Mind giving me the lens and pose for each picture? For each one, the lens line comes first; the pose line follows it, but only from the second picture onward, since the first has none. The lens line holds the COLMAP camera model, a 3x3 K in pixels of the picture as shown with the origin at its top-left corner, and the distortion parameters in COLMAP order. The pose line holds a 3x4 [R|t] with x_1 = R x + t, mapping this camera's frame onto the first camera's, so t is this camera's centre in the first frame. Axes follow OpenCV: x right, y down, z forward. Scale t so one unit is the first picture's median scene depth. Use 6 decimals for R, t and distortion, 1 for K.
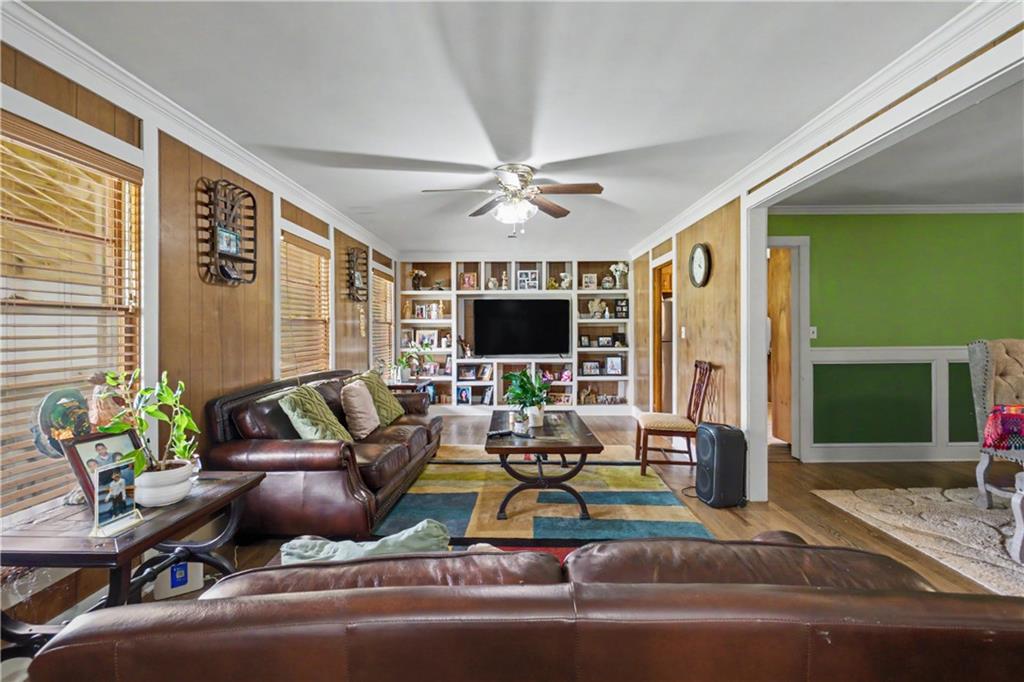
lens RADIAL K [[449.8, 0, 512.0], [0, 449.8, 341.0], [0, 0, 1]] dist [-0.001465, -0.000348]
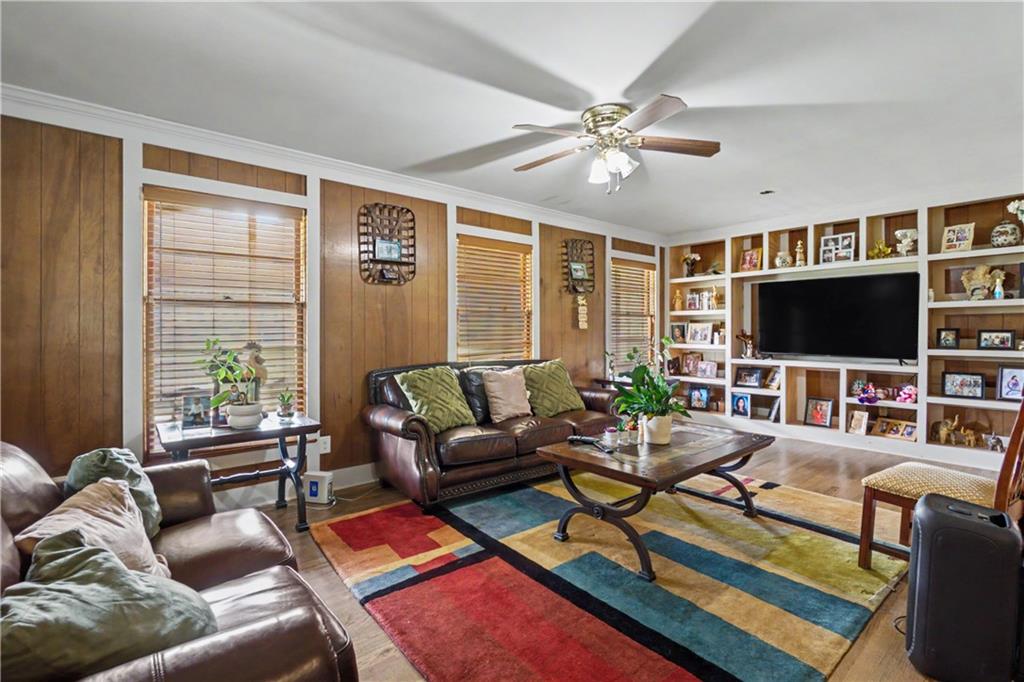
lens RADIAL K [[467.0, 0, 512.0], [0, 467.0, 341.0], [0, 0, 1]] dist [-0.001120, -0.000874]
pose [[0.658389, 0.018714, -0.752445, 0.248498], [-0.018591, 0.999790, 0.008598, 0.008678], [0.752448, 0.008328, 0.658599, 0.156486]]
